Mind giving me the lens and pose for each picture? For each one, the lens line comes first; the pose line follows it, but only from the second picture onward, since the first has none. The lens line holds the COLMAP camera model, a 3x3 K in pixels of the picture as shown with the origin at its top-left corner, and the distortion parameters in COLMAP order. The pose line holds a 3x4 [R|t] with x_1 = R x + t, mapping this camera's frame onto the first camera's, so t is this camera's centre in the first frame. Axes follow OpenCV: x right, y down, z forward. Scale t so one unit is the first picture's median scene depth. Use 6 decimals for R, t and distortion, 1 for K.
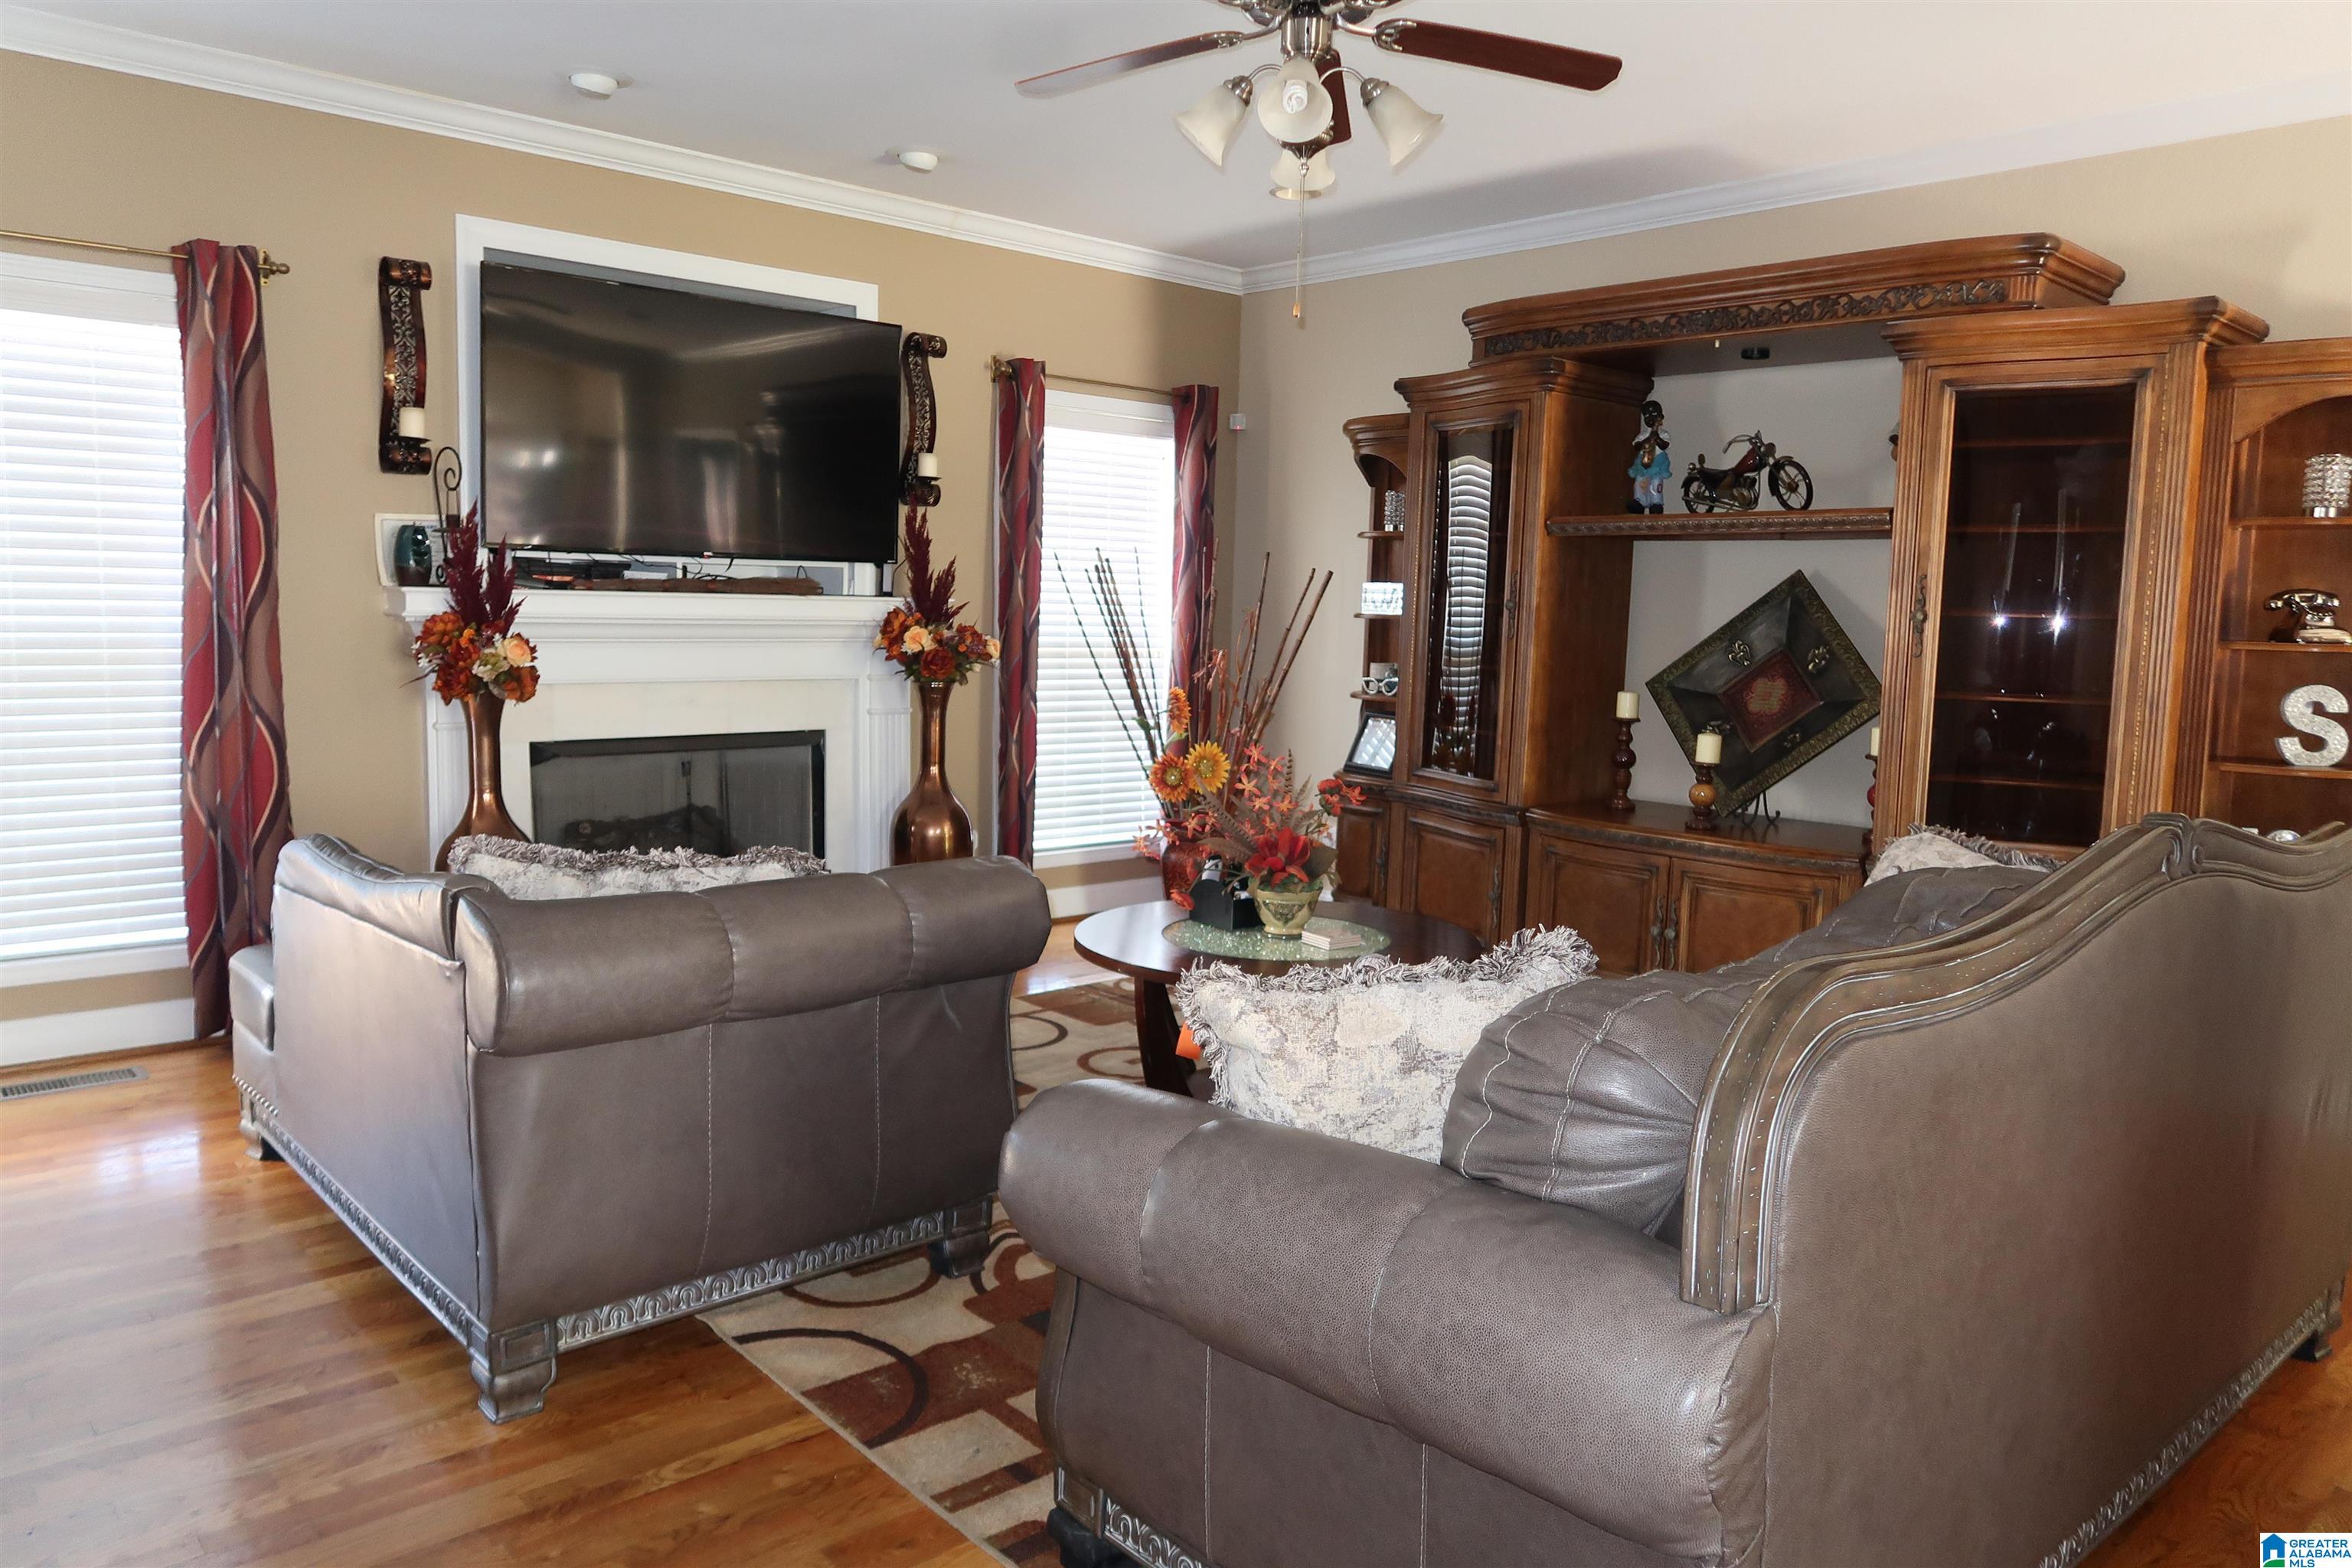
lens RADIAL K [[1624.9, 0, 1176.0], [0, 1624.9, 784.0], [0, 0, 1]] dist [-0.012885, 0.007740]
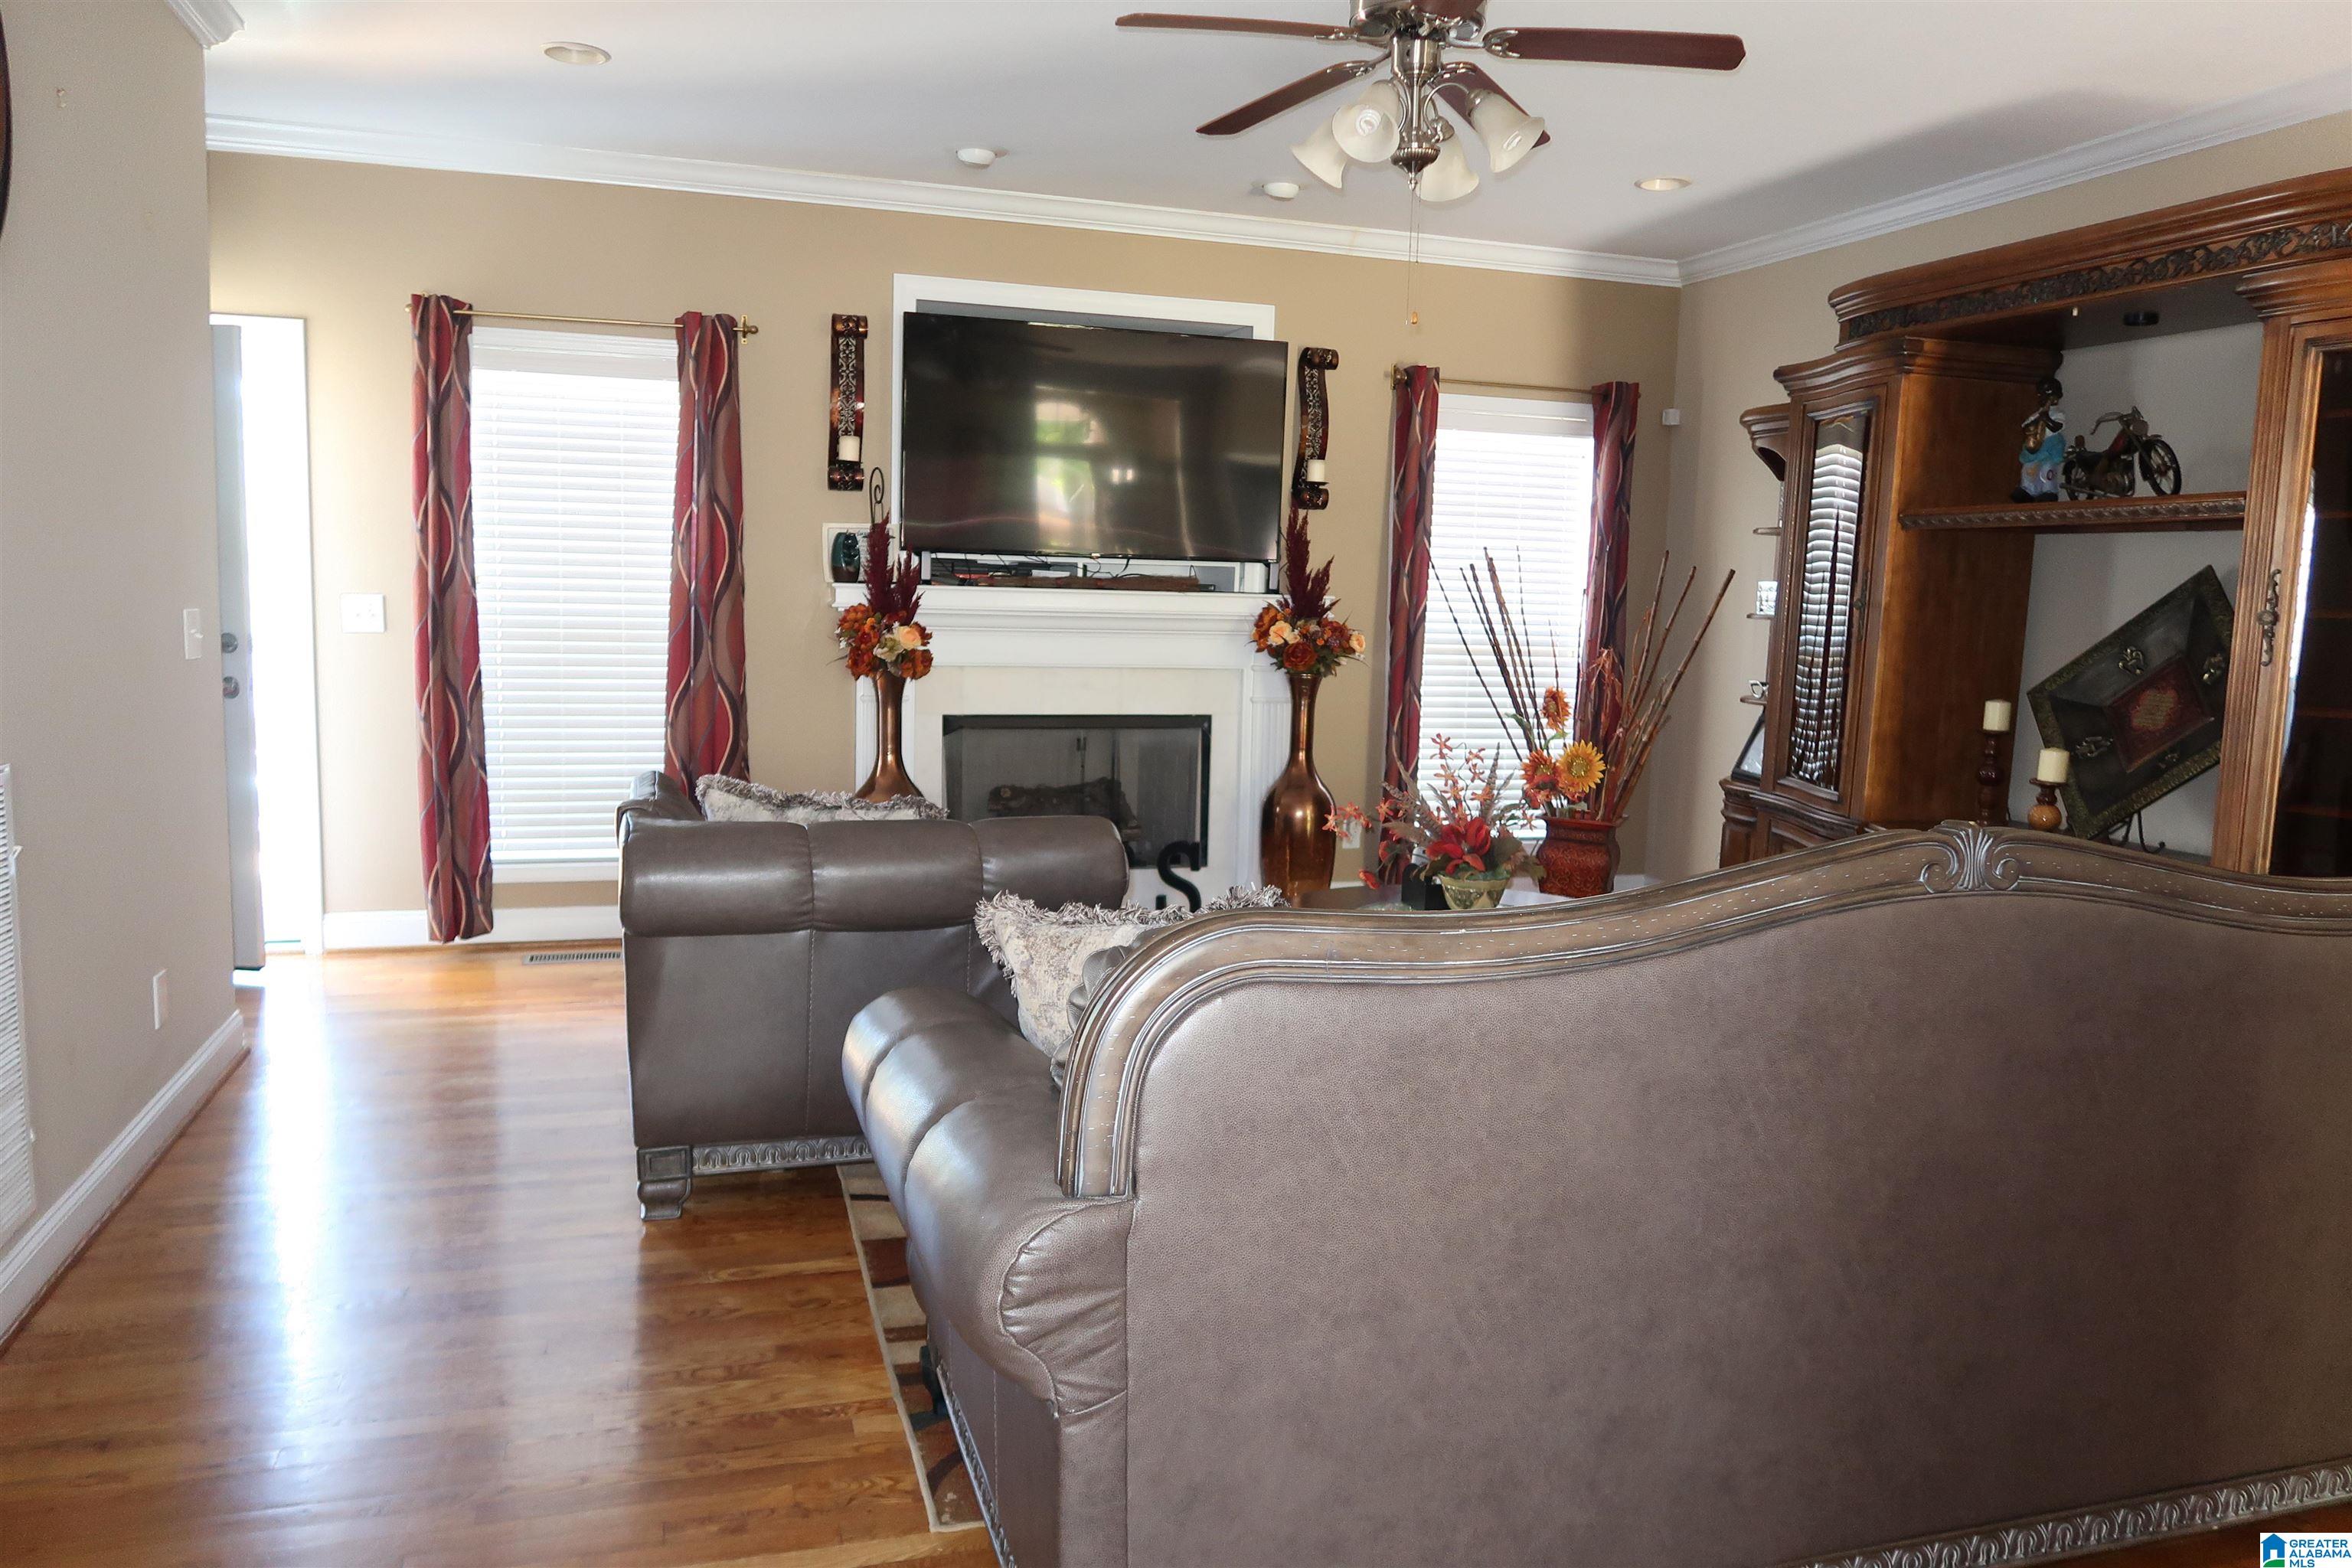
lens RADIAL K [[1624.9, 0, 1176.0], [0, 1624.9, 784.0], [0, 0, 1]] dist [-0.012885, 0.007740]
pose [[0.910490, 0.051064, -0.410367, 0.236633], [-0.051983, 0.998608, 0.008925, 0.005000], [0.410252, 0.013206, 0.911877, -0.009388]]
